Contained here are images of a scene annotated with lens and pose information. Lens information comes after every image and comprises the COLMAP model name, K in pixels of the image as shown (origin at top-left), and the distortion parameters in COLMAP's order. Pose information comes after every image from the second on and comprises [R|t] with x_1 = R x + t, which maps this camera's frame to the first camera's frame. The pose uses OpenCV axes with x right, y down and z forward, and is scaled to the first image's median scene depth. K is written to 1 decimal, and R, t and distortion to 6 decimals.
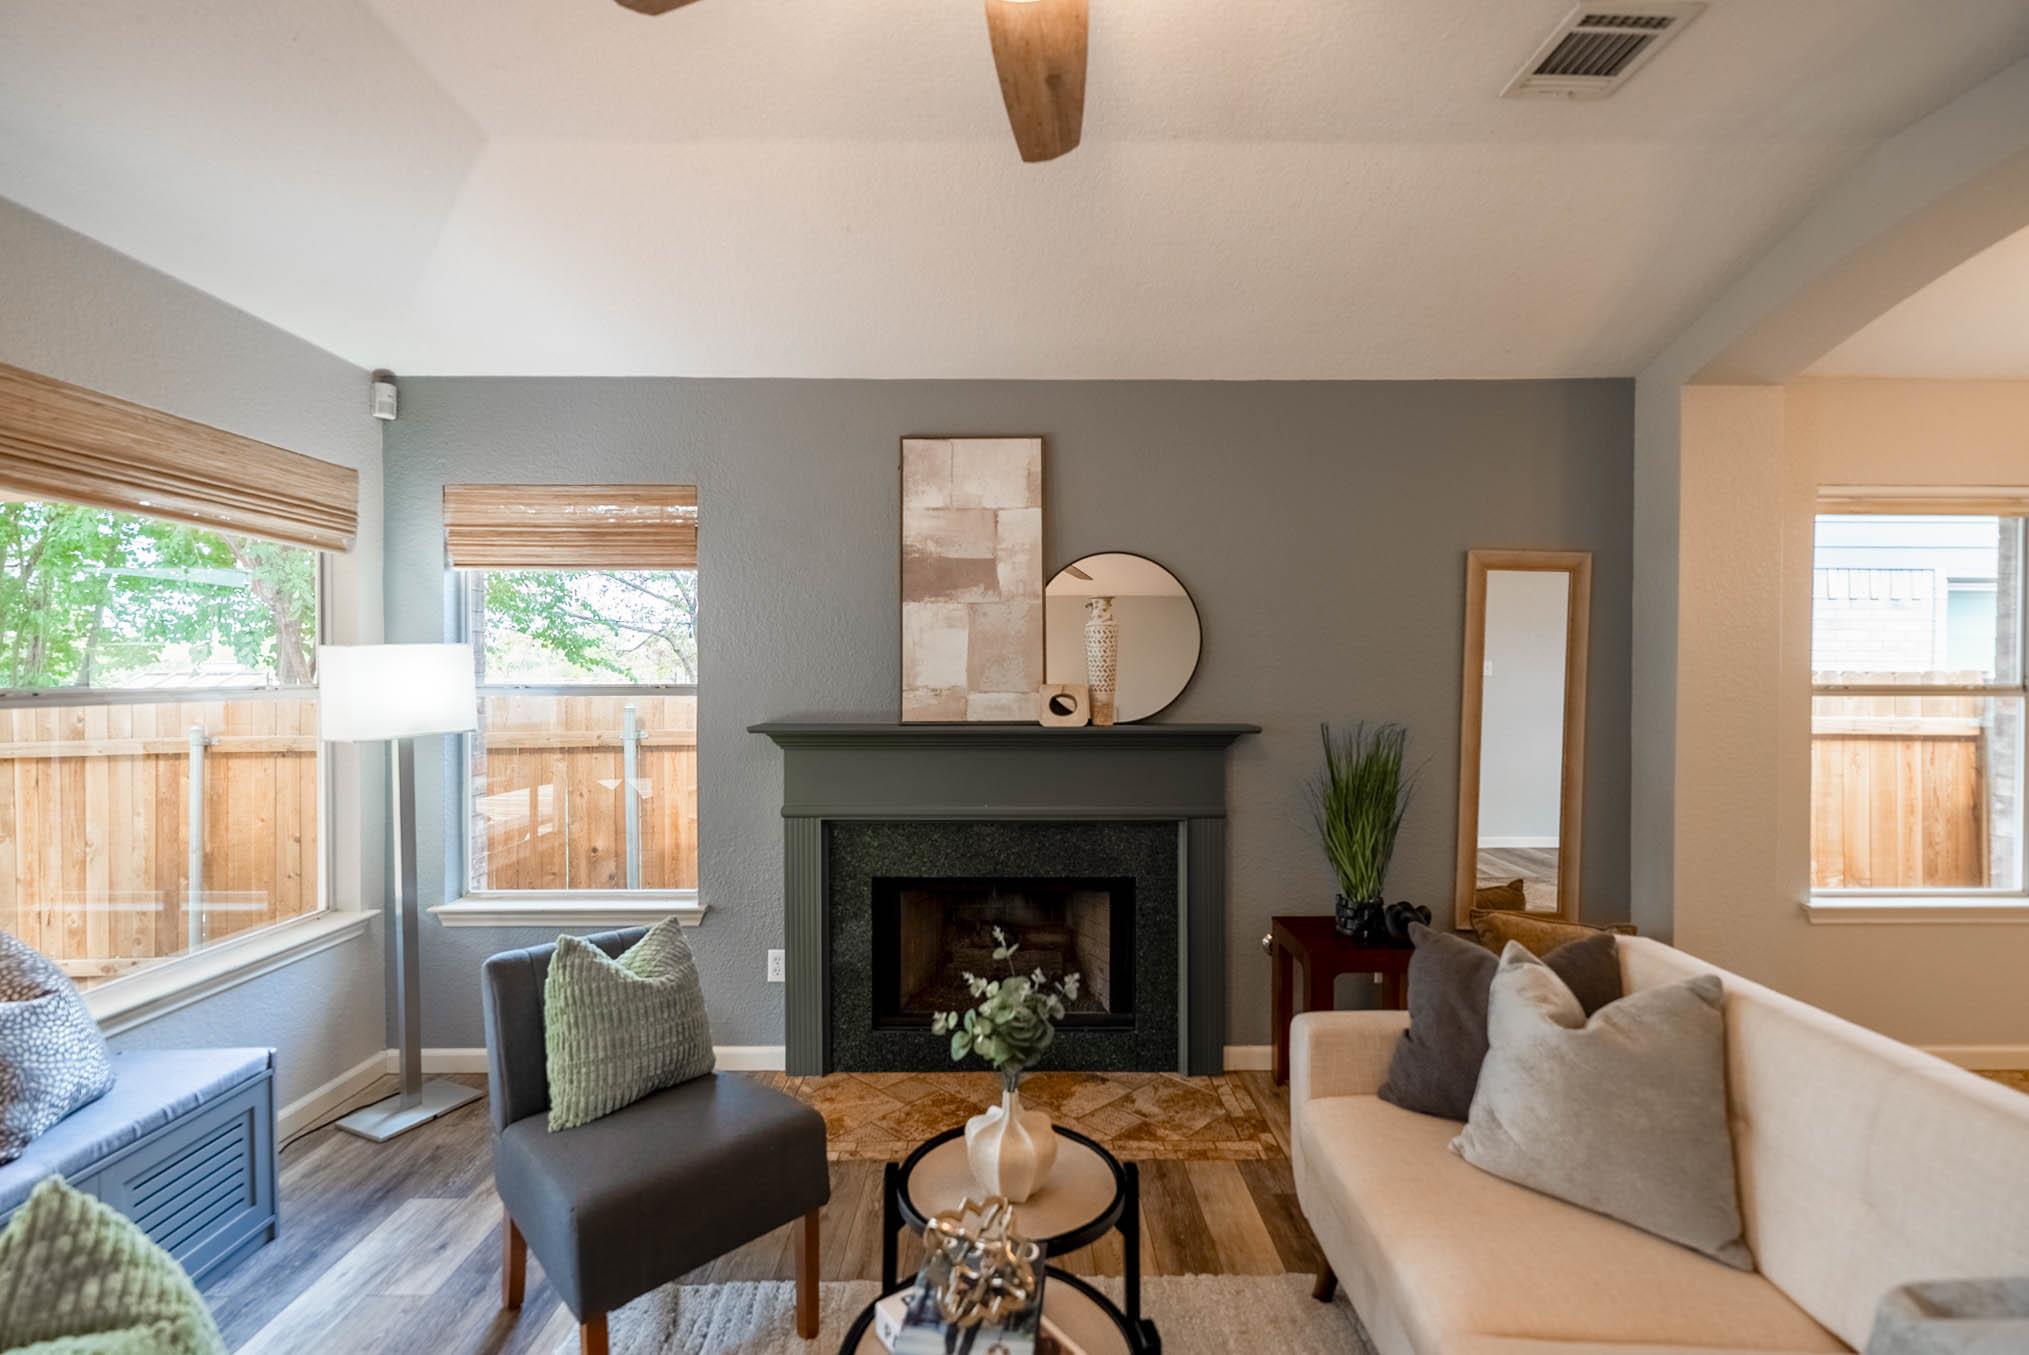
lens RADIAL K [[914.7, 0, 1018.9], [0, 914.7, 678.0], [0, 0, 1]] dist [0.007157, -0.003989]
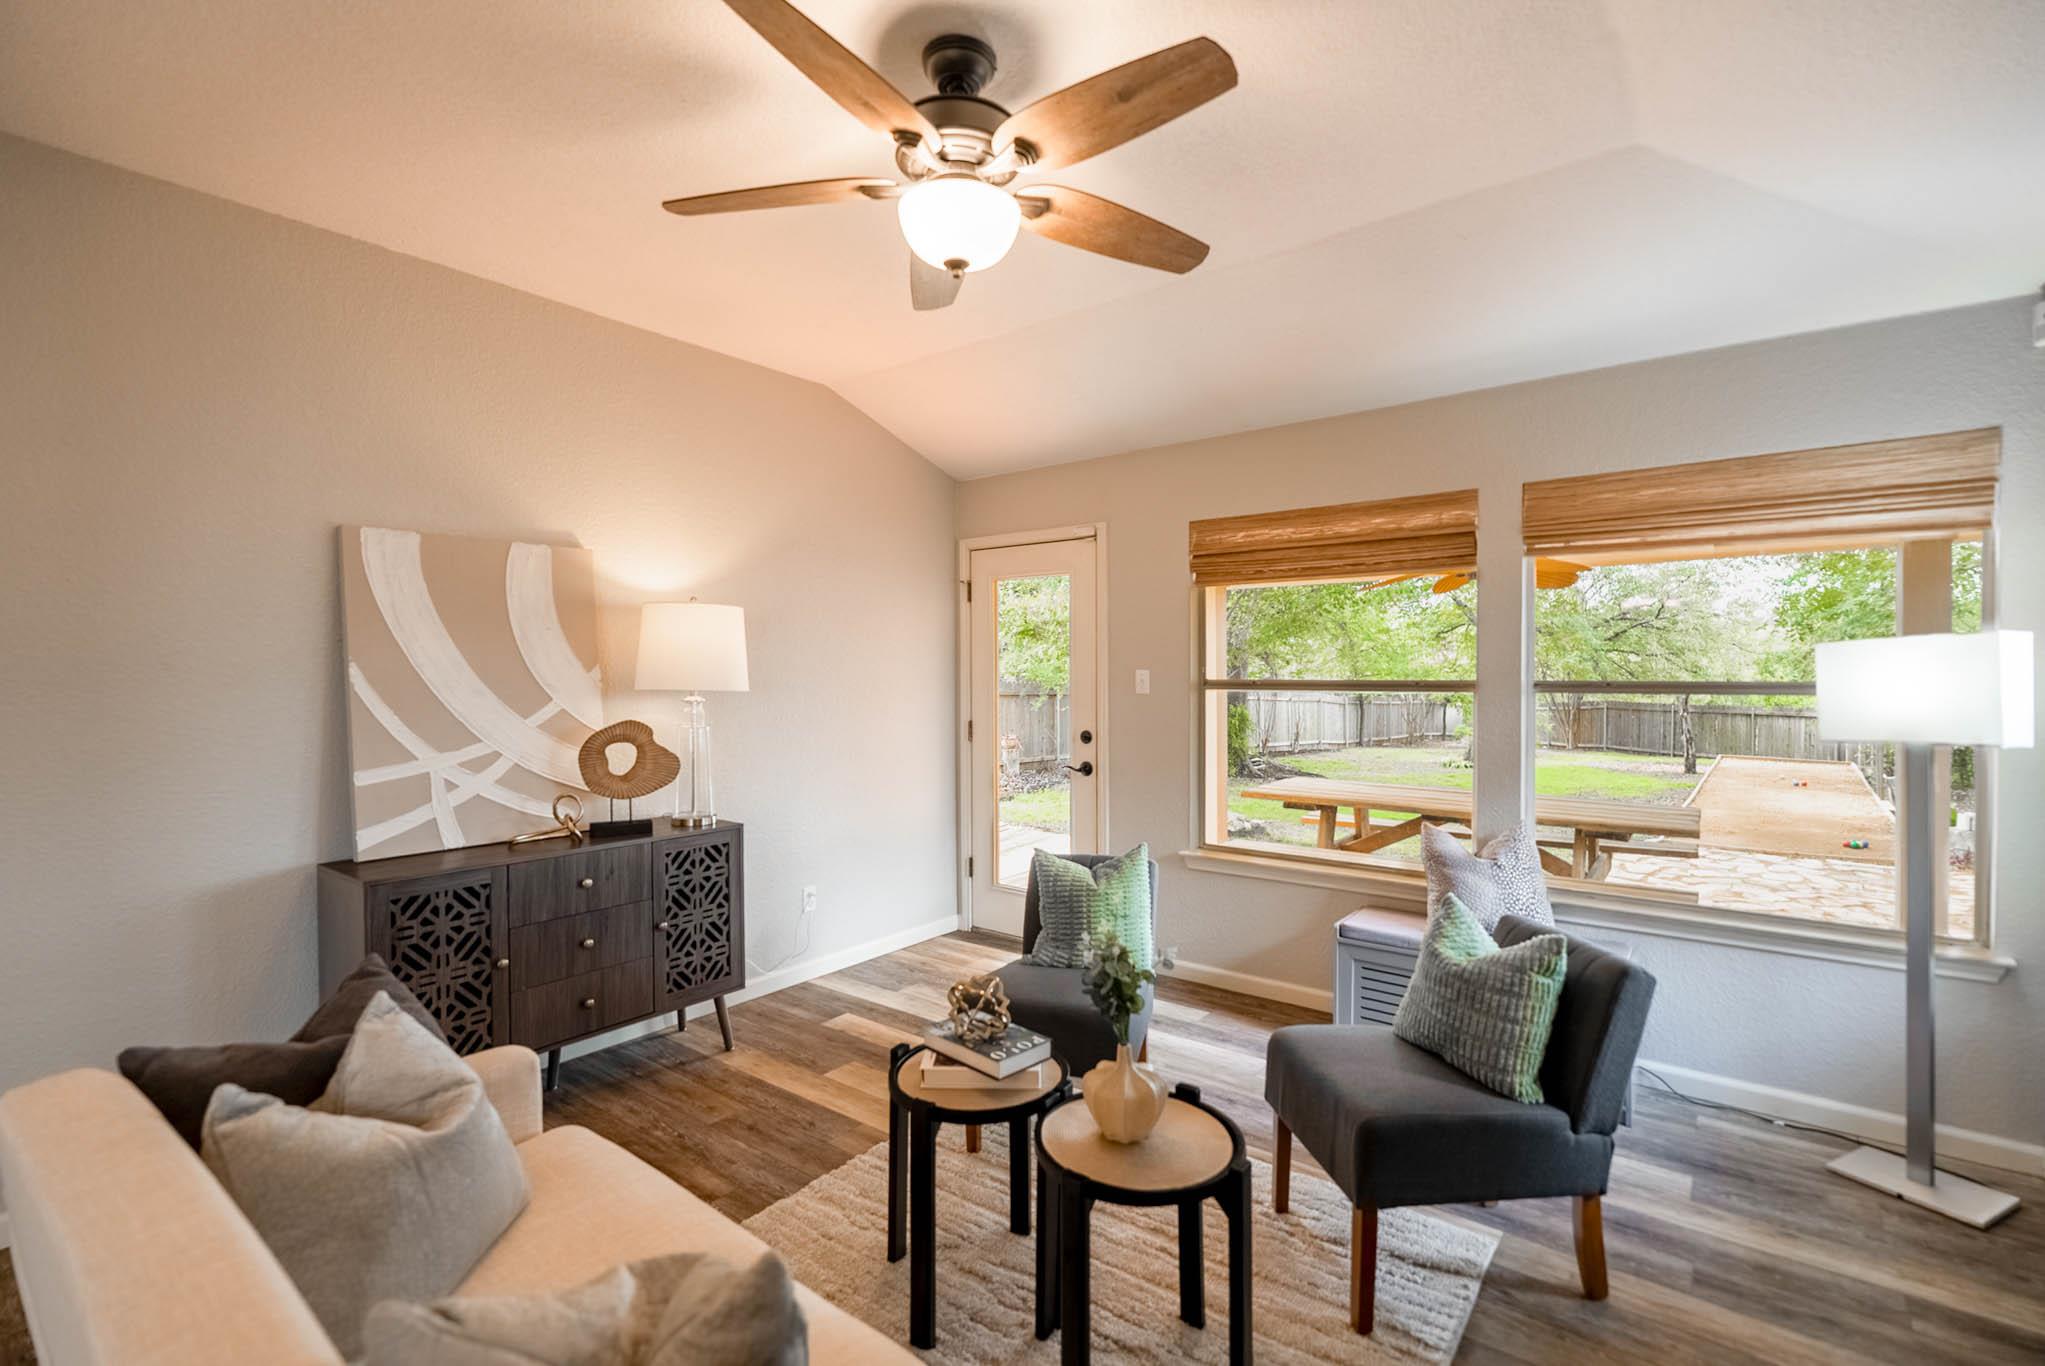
lens RADIAL K [[921.9, 0, 1013.1], [0, 921.9, 686.7], [0, 0, 1]] dist [0.007157, -0.003989]
pose [[-0.623234, 0.014882, -0.781894, 0.483573], [-0.001765, 0.999790, 0.020437, -0.005741], [0.782033, 0.014117, -0.623077, 0.804948]]
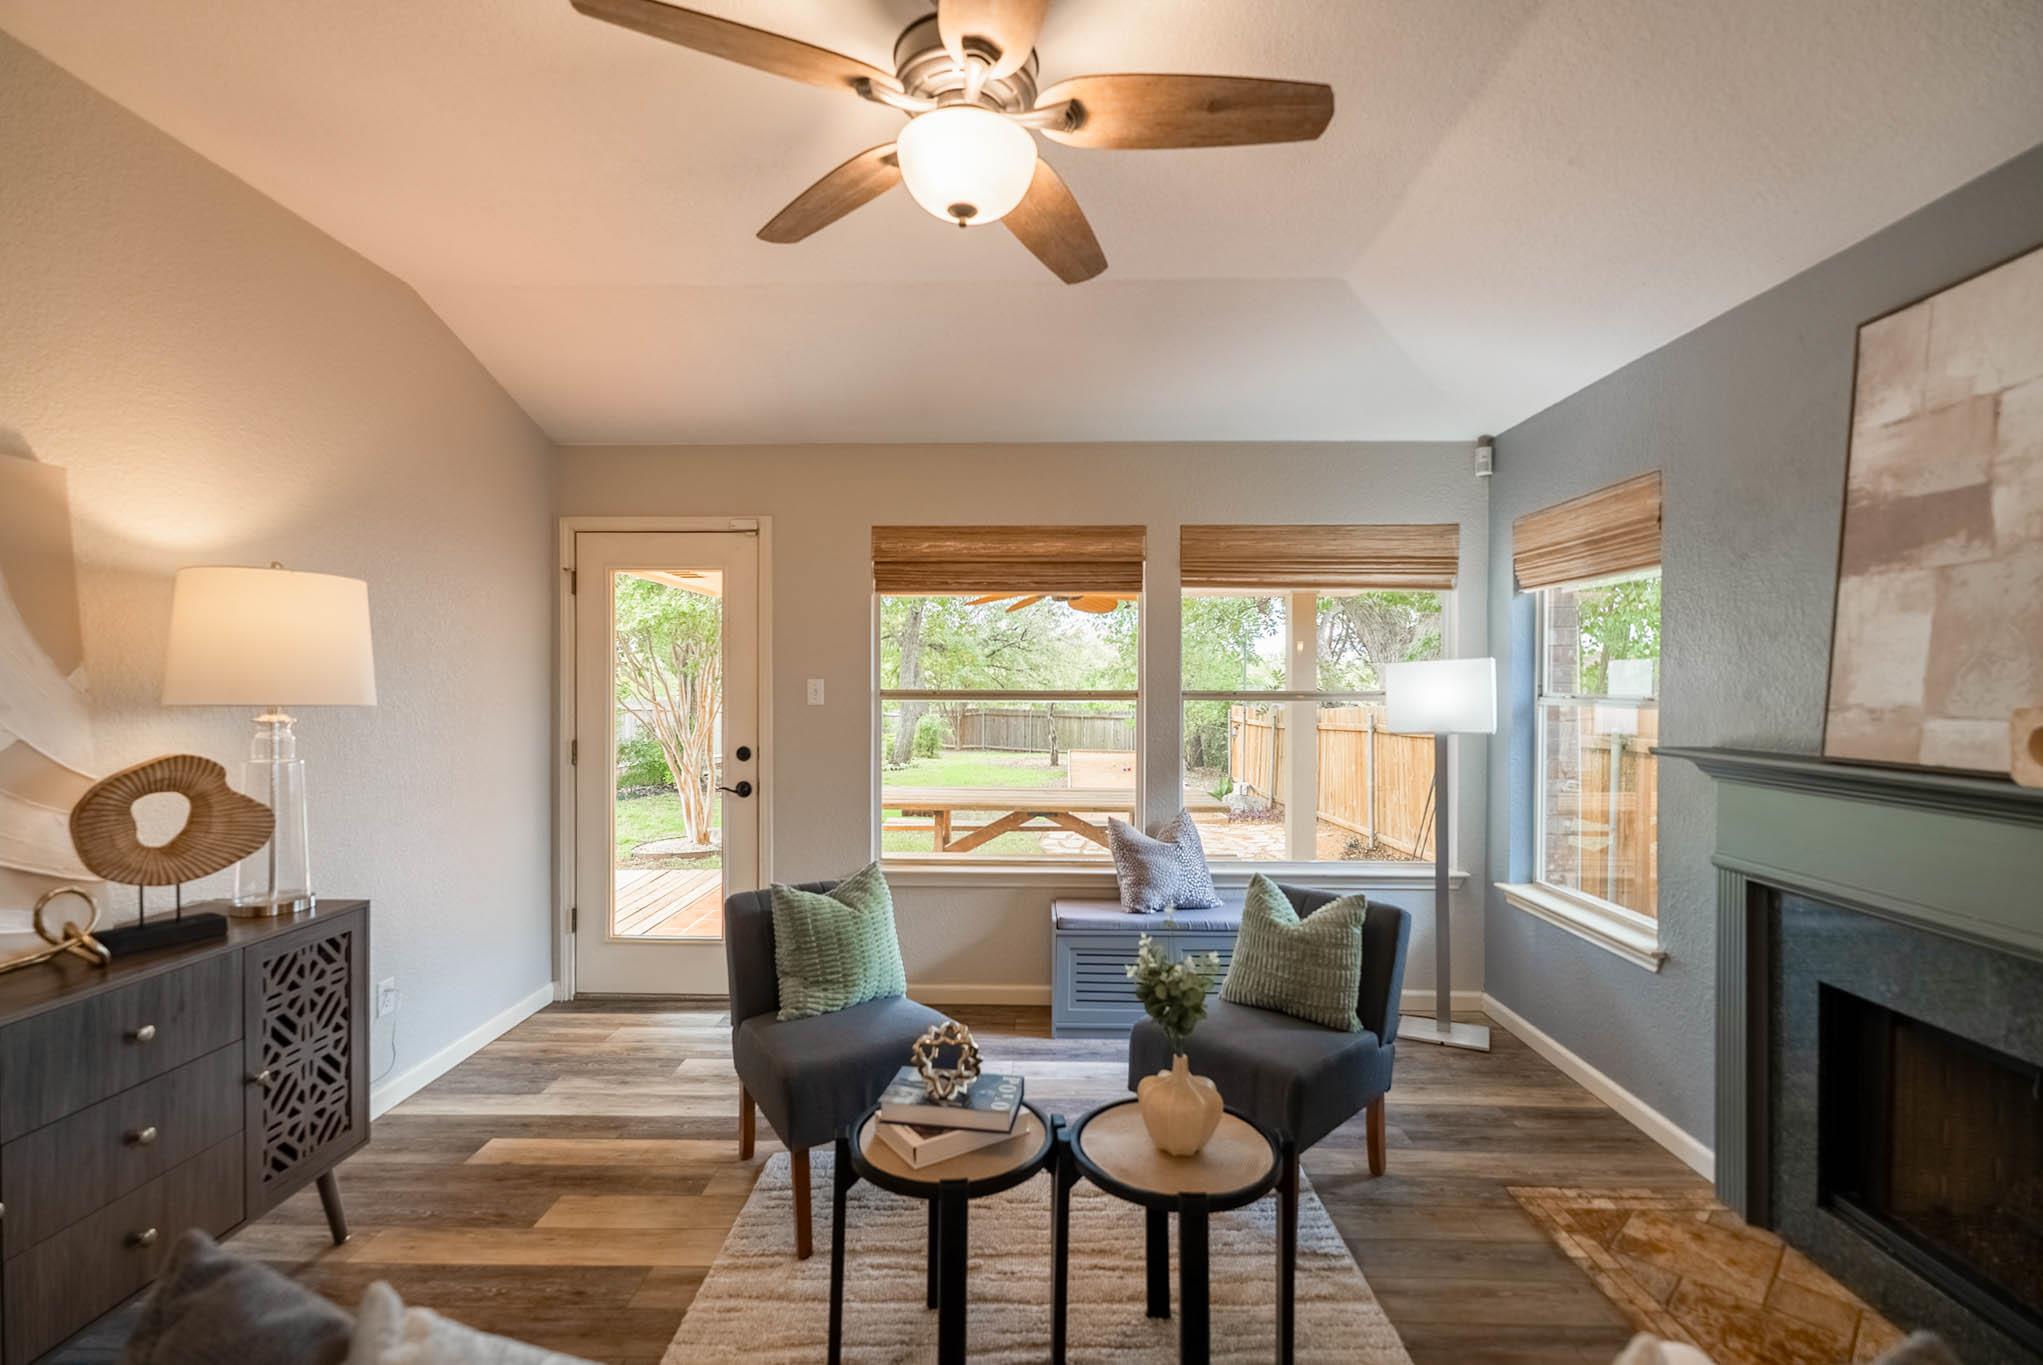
lens RADIAL K [[921.0, 0, 1022.6], [0, 921.0, 687.8], [0, 0, 1]] dist [0.007157, -0.003989]
pose [[-0.028224, 0.006159, -0.999583, 0.560067], [-0.009324, 0.999936, 0.006424, -0.001933], [0.999558, 0.009501, -0.028165, 0.423712]]
